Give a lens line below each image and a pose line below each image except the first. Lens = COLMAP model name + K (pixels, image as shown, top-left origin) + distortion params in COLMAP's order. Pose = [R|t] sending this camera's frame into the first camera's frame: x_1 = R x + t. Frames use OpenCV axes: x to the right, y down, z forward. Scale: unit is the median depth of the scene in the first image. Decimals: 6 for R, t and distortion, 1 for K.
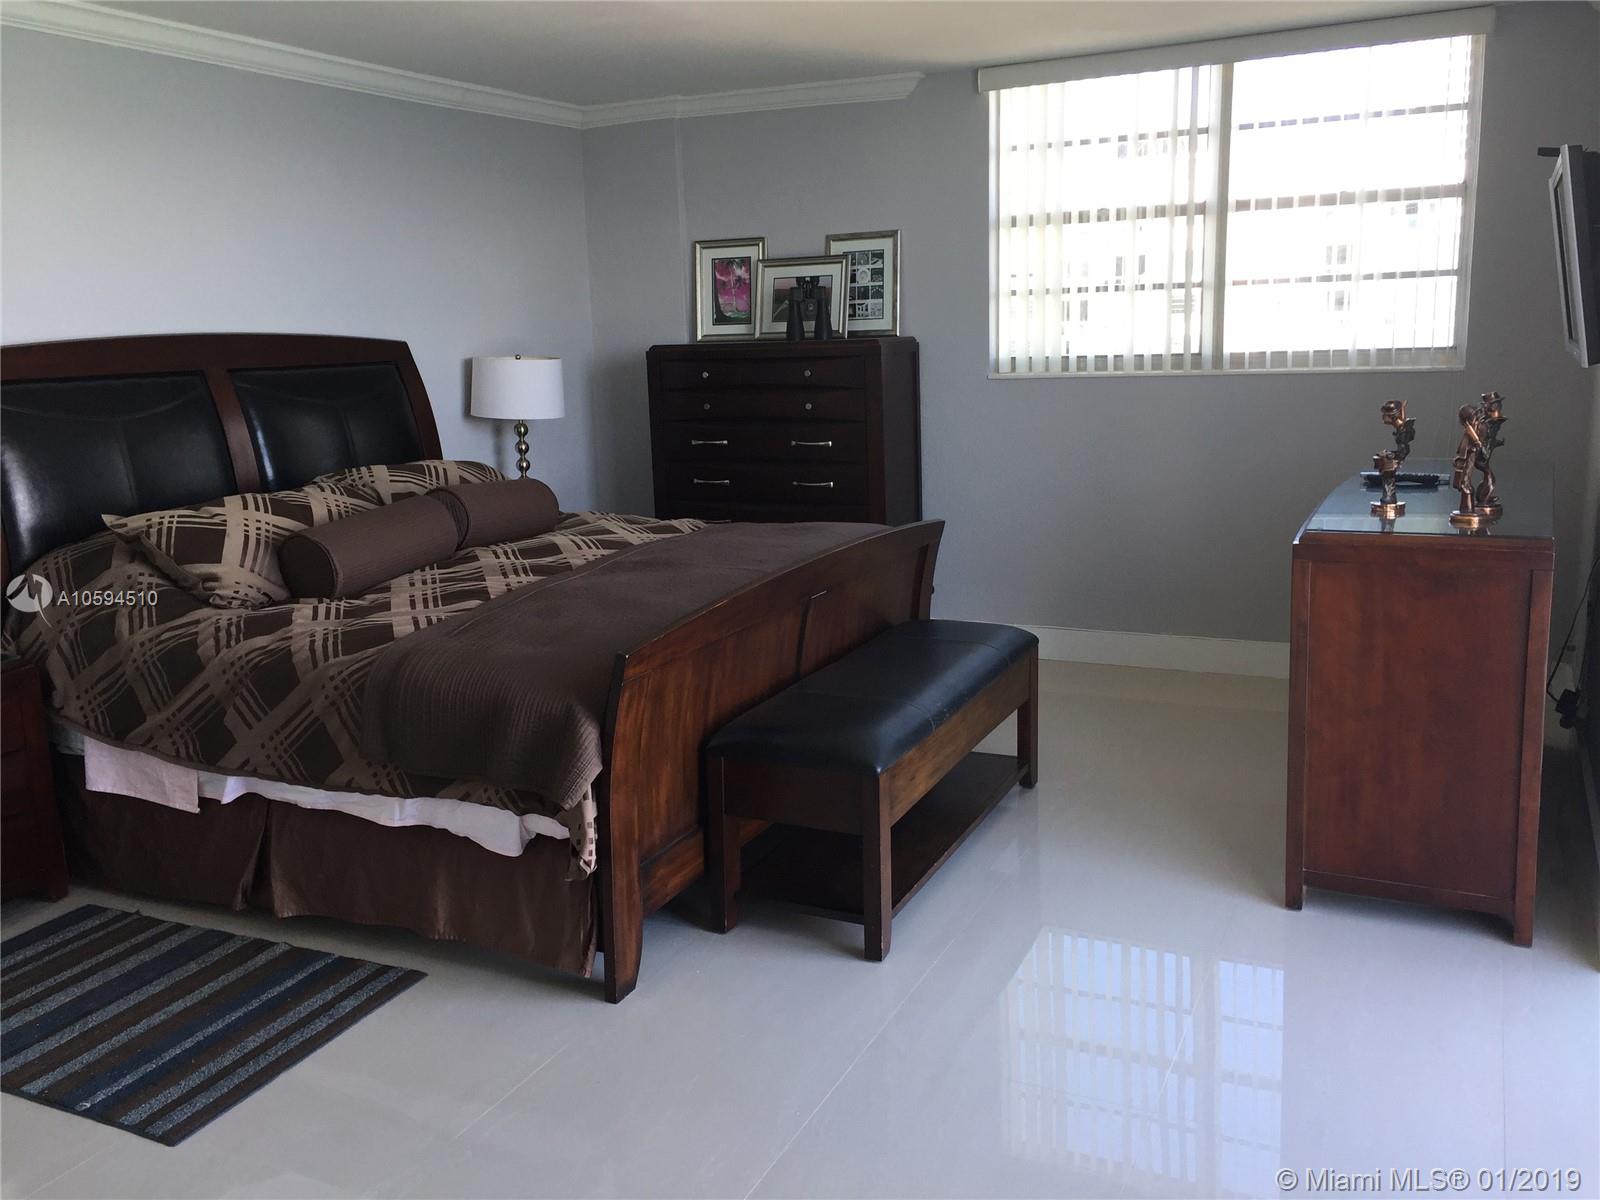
lens RADIAL K [[1351.8, 0, 800.0], [0, 1351.8, 600.0], [0, 0, 1]] dist [0.039116, -0.014232]
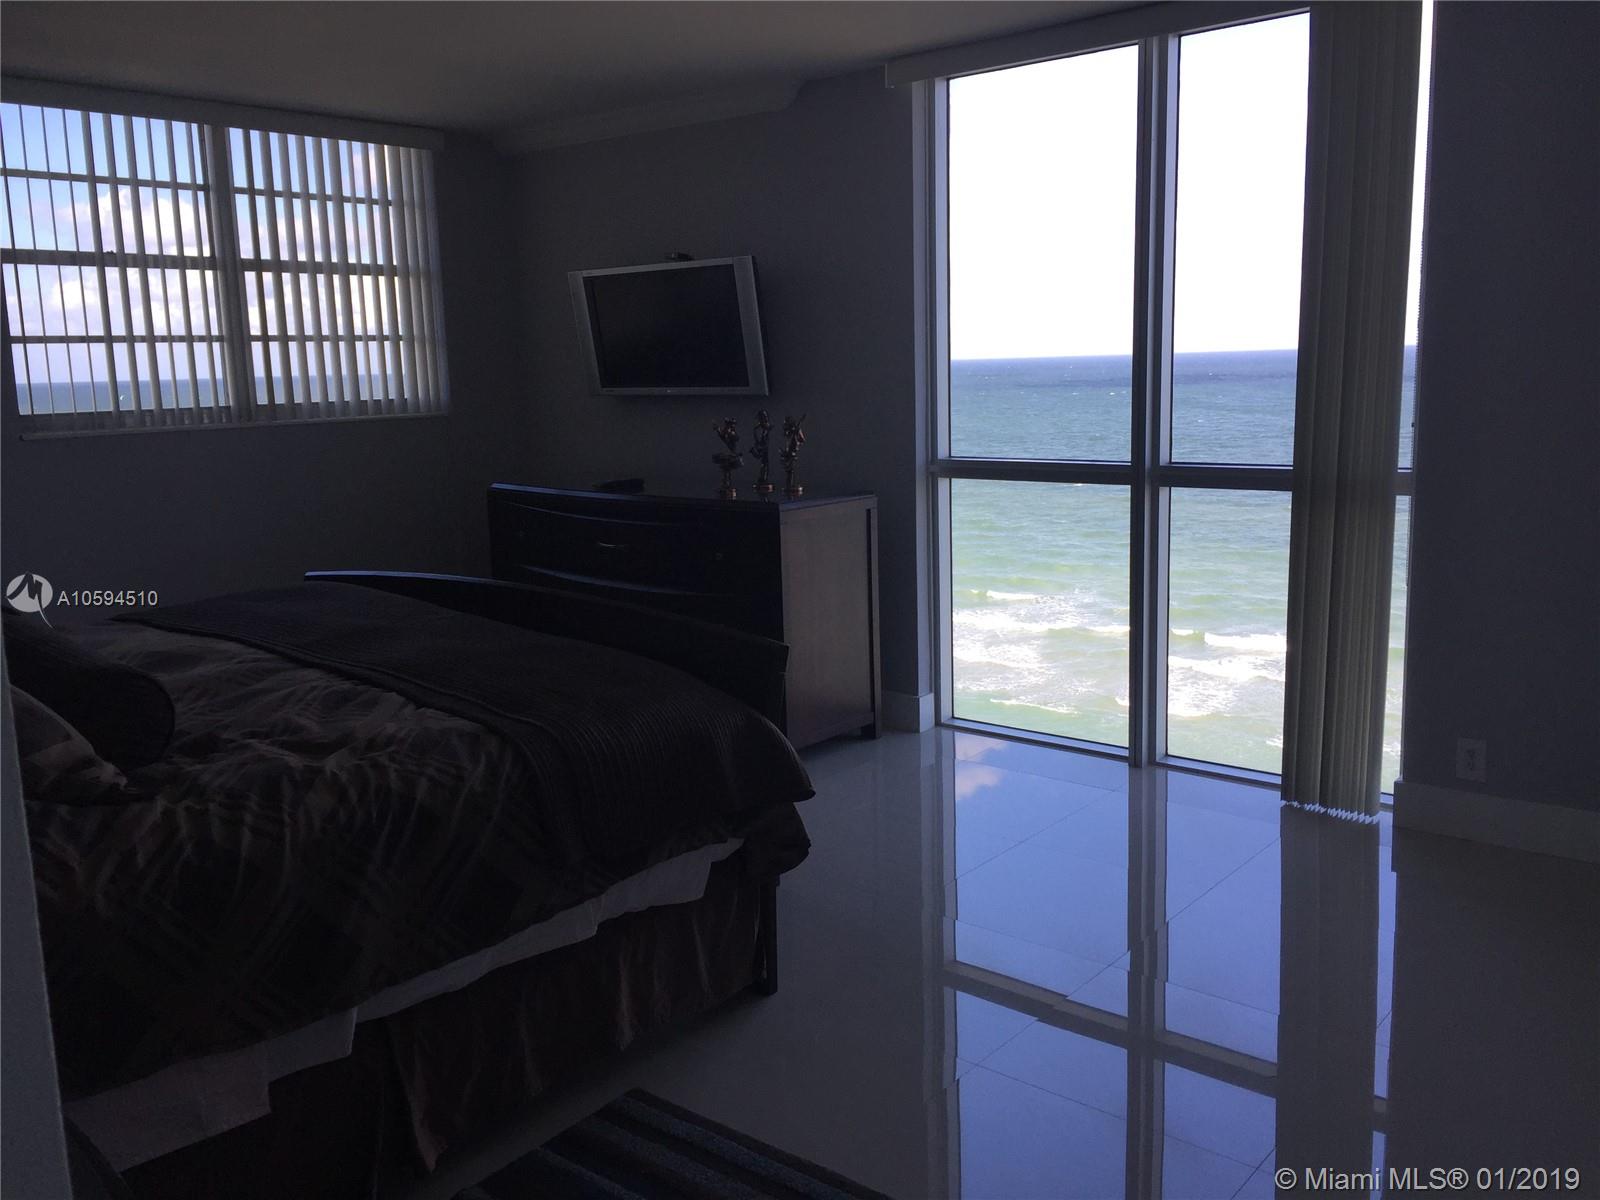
lens RADIAL K [[1351.8, 0, 800.0], [0, 1351.8, 600.0], [0, 0, 1]] dist [0.039116, -0.014232]
pose [[0.249436, -0.148104, 0.956999, -0.963819], [0.211101, 0.972785, 0.095525, -0.080446], [-0.945102, 0.178196, 0.273913, 0.574232]]
